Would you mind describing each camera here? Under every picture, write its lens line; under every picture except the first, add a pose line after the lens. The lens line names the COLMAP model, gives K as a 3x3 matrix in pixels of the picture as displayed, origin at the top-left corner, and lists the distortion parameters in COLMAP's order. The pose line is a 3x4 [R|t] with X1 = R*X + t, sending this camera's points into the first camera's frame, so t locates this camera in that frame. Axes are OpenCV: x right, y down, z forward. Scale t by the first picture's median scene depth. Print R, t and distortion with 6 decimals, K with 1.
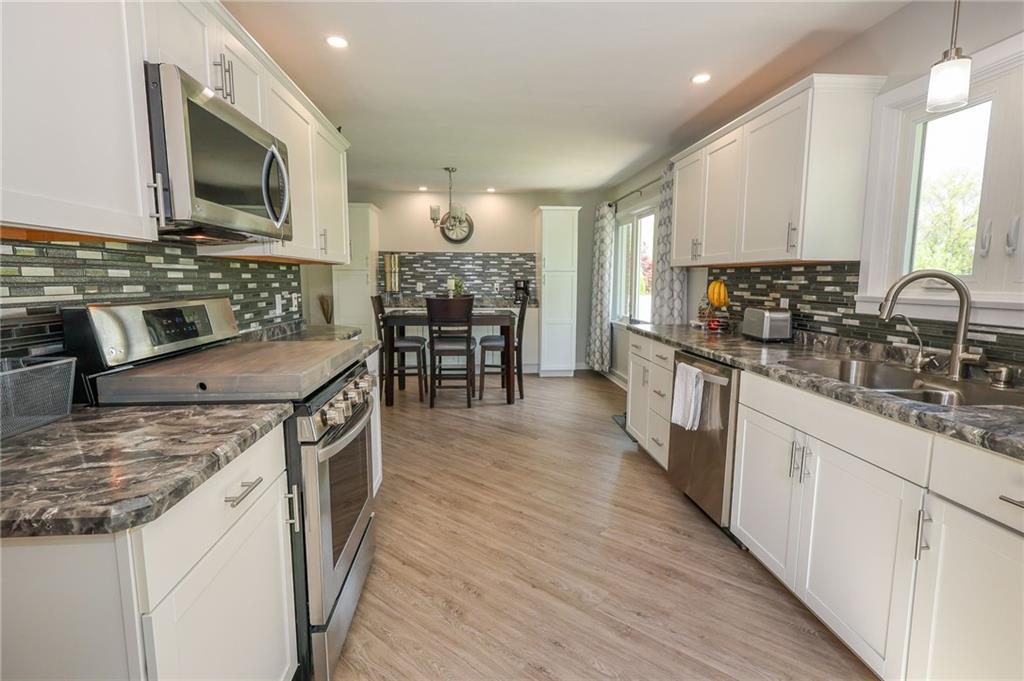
lens RADIAL K [[486.5, 0, 508.9], [0, 486.5, 337.5], [0, 0, 1]] dist [-0.000138, 0.000357]
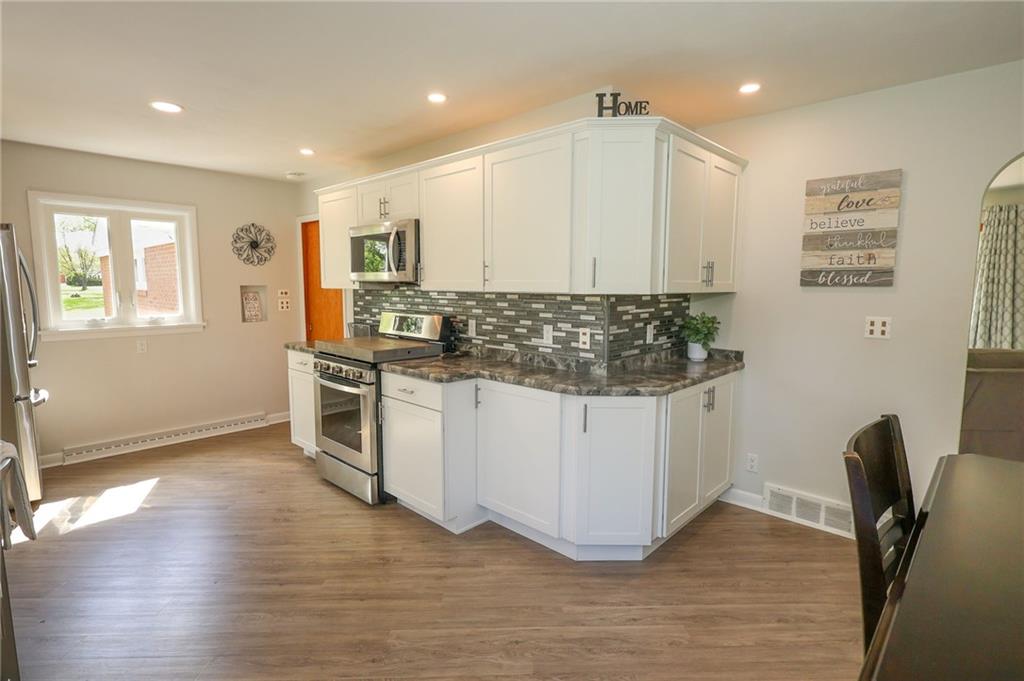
lens RADIAL K [[506.8, 0, 514.8], [0, 506.8, 338.5], [0, 0, 1]] dist [-0.002483, -0.000211]
pose [[-0.744950, 0.063855, -0.664057, 0.265848], [-0.088555, 0.977134, 0.193303, -0.257158], [0.661216, 0.202807, -0.722262, 1.720641]]
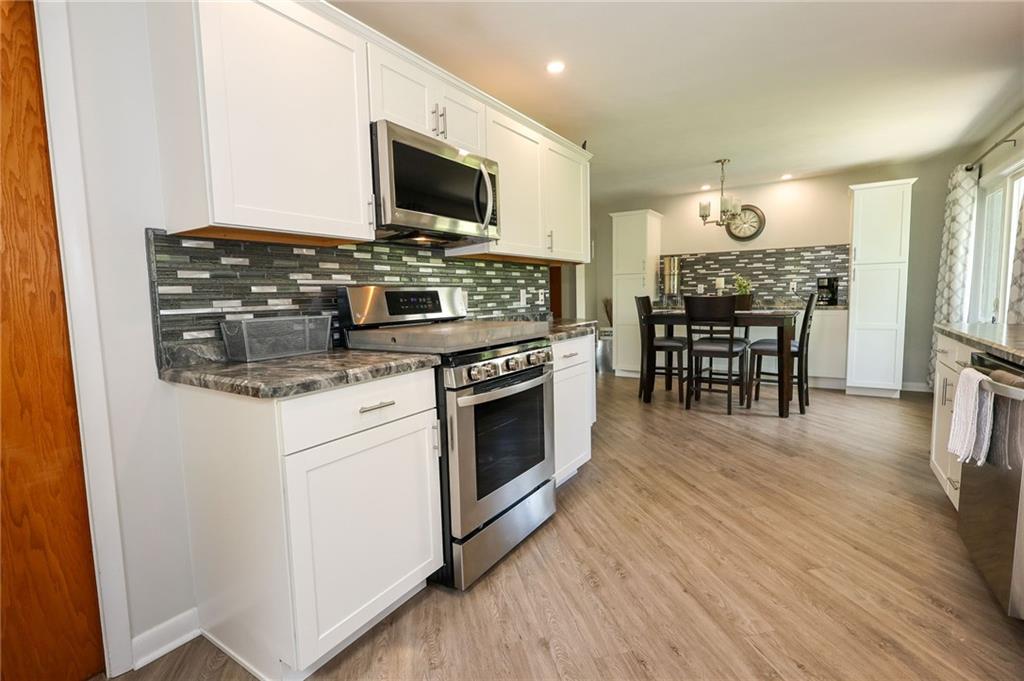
lens RADIAL K [[471.9, 0, 510.4], [0, 471.9, 338.0], [0, 0, 1]] dist [-0.001333, -0.000054]
pose [[0.789260, 0.034737, -0.613076, 0.227553], [-0.048084, 0.998829, -0.005308, 0.040268], [0.612173, 0.033669, 0.790006, 0.056592]]
